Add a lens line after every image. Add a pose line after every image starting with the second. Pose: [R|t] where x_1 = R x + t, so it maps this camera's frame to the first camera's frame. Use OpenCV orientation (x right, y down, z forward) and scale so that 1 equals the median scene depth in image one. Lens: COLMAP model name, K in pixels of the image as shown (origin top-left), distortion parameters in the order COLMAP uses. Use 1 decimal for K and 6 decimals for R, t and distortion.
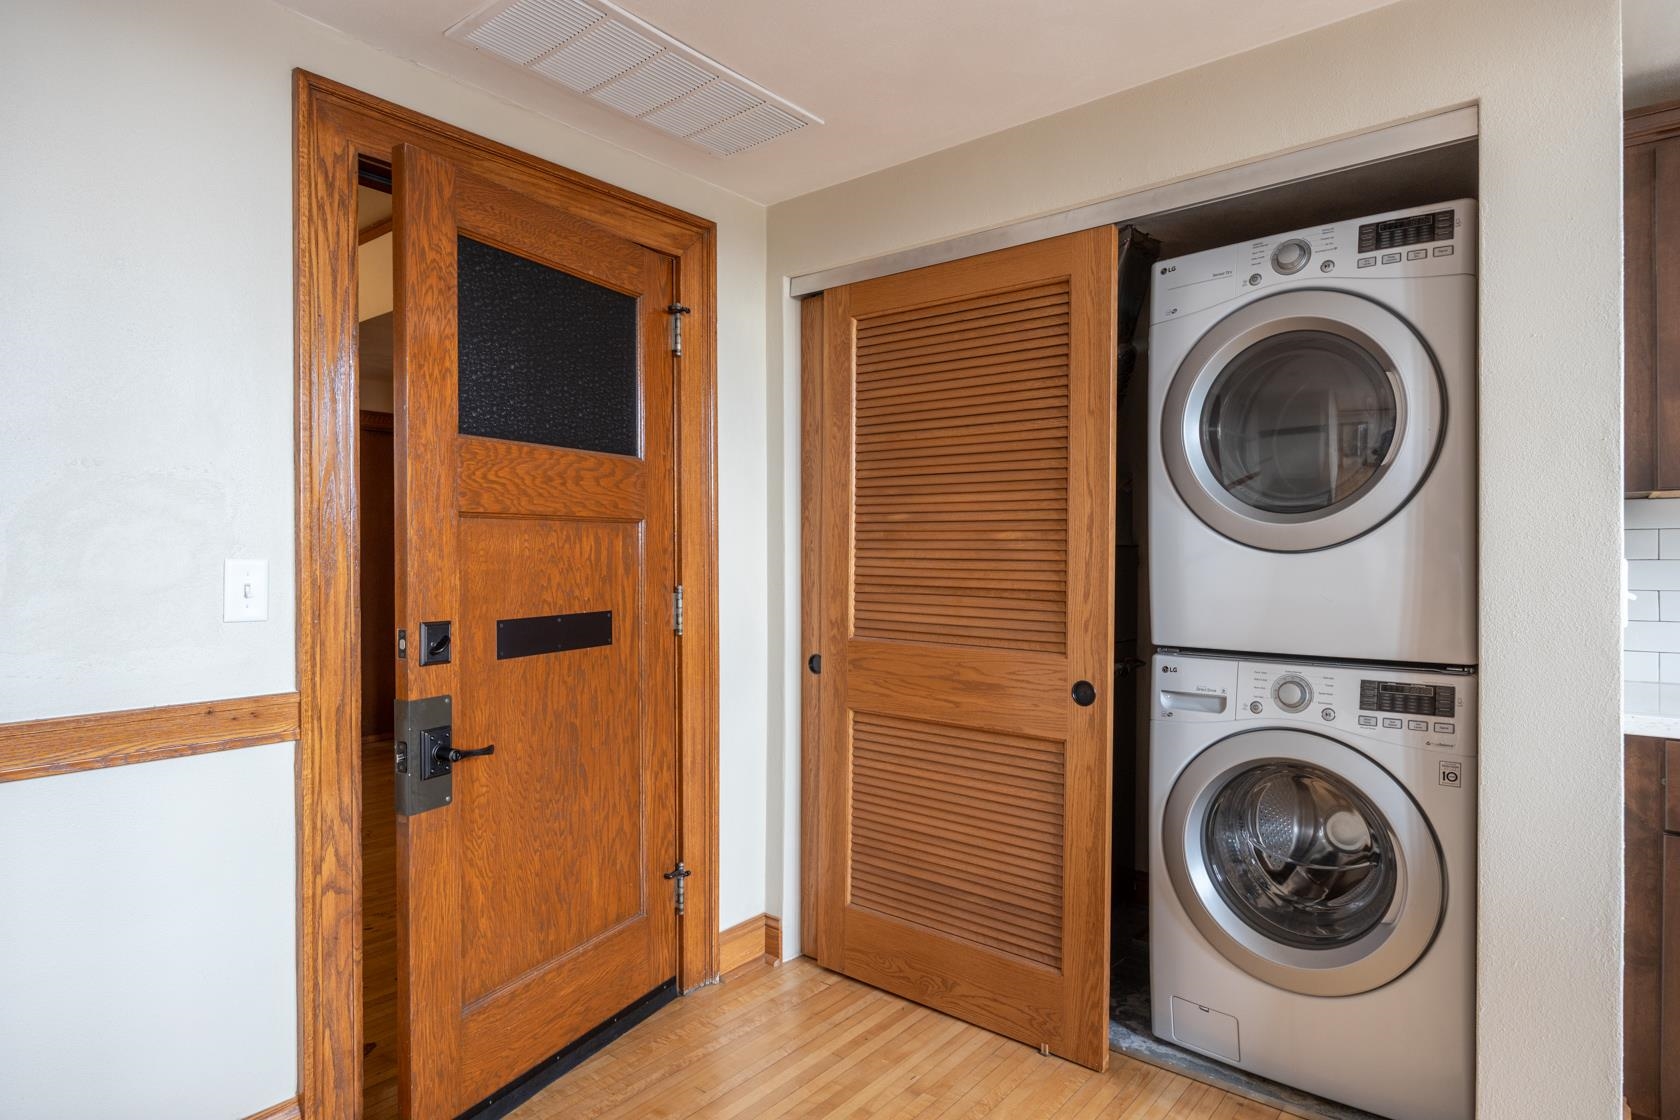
lens RADIAL K [[932.8, 0, 834.5], [0, 932.8, 561.5], [0, 0, 1]] dist [-0.003815, -0.001900]
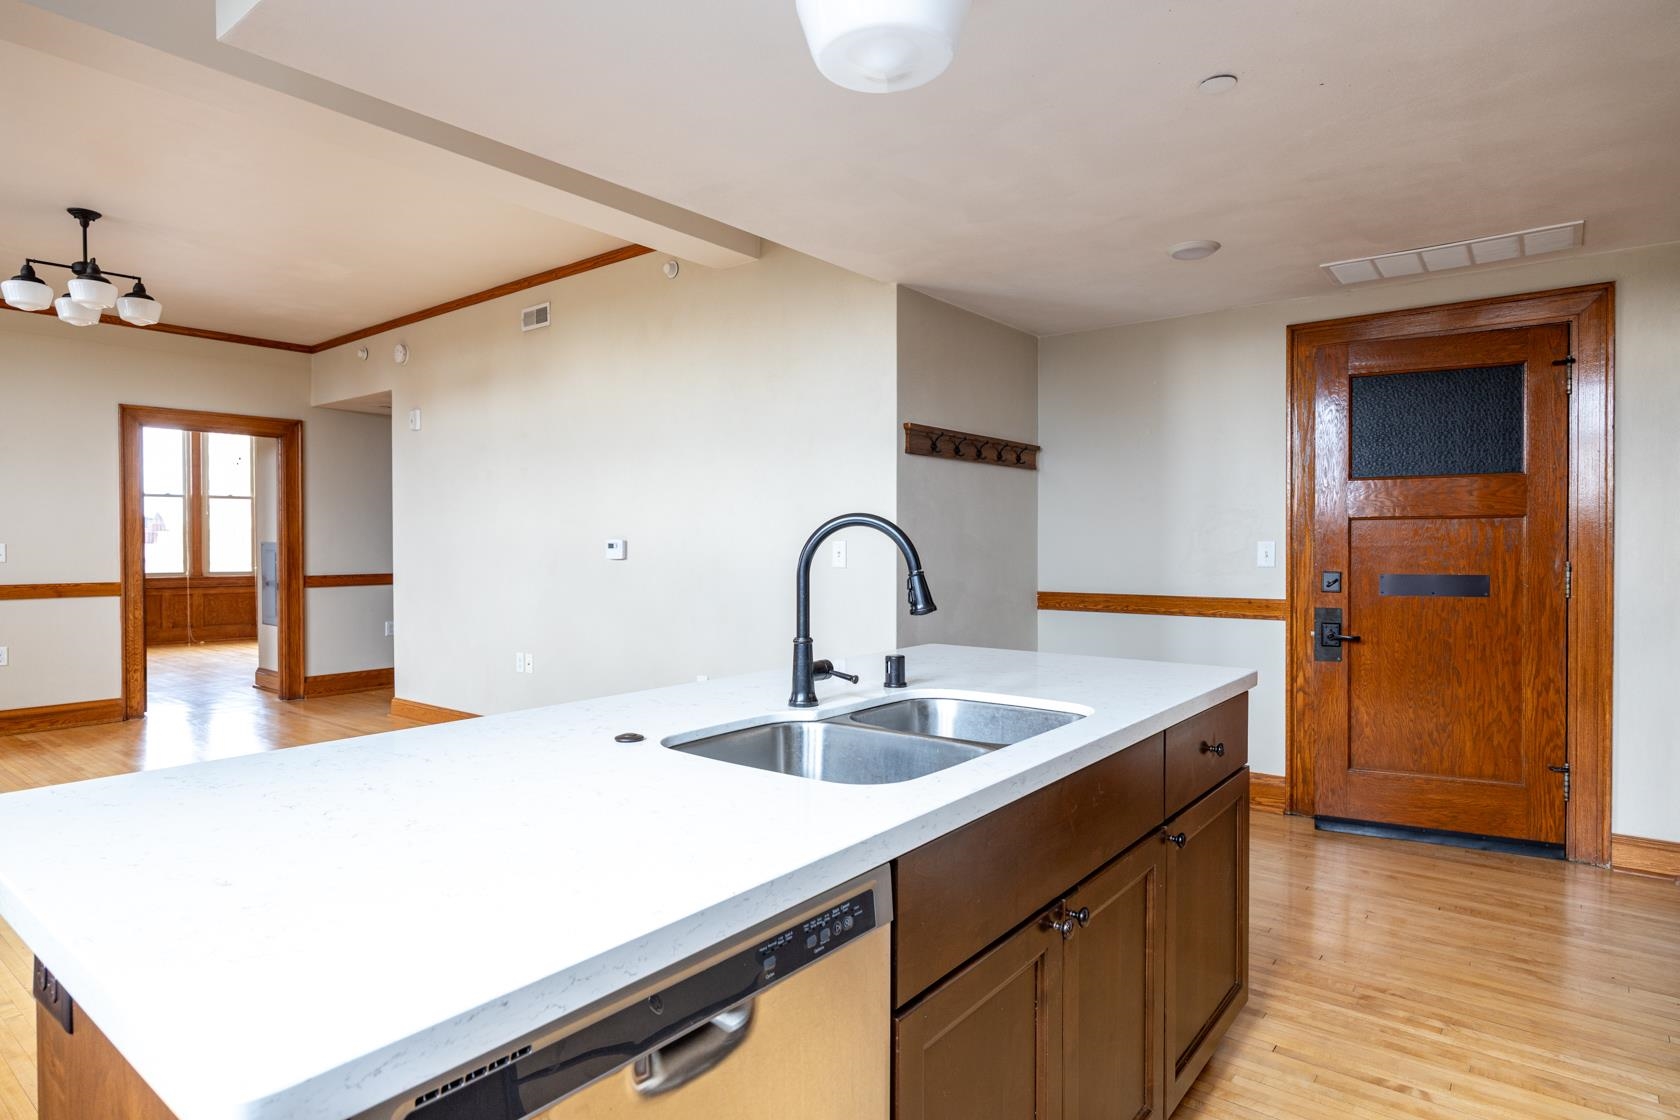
lens RADIAL K [[932.8, 0, 842.4], [0, 932.8, 548.3], [0, 0, 1]] dist [-0.003815, -0.001900]
pose [[0.028428, 0.011463, -0.999530, 1.269125], [-0.004272, 0.999927, 0.011346, -0.005148], [0.999587, 0.003947, 0.028474, -0.116487]]
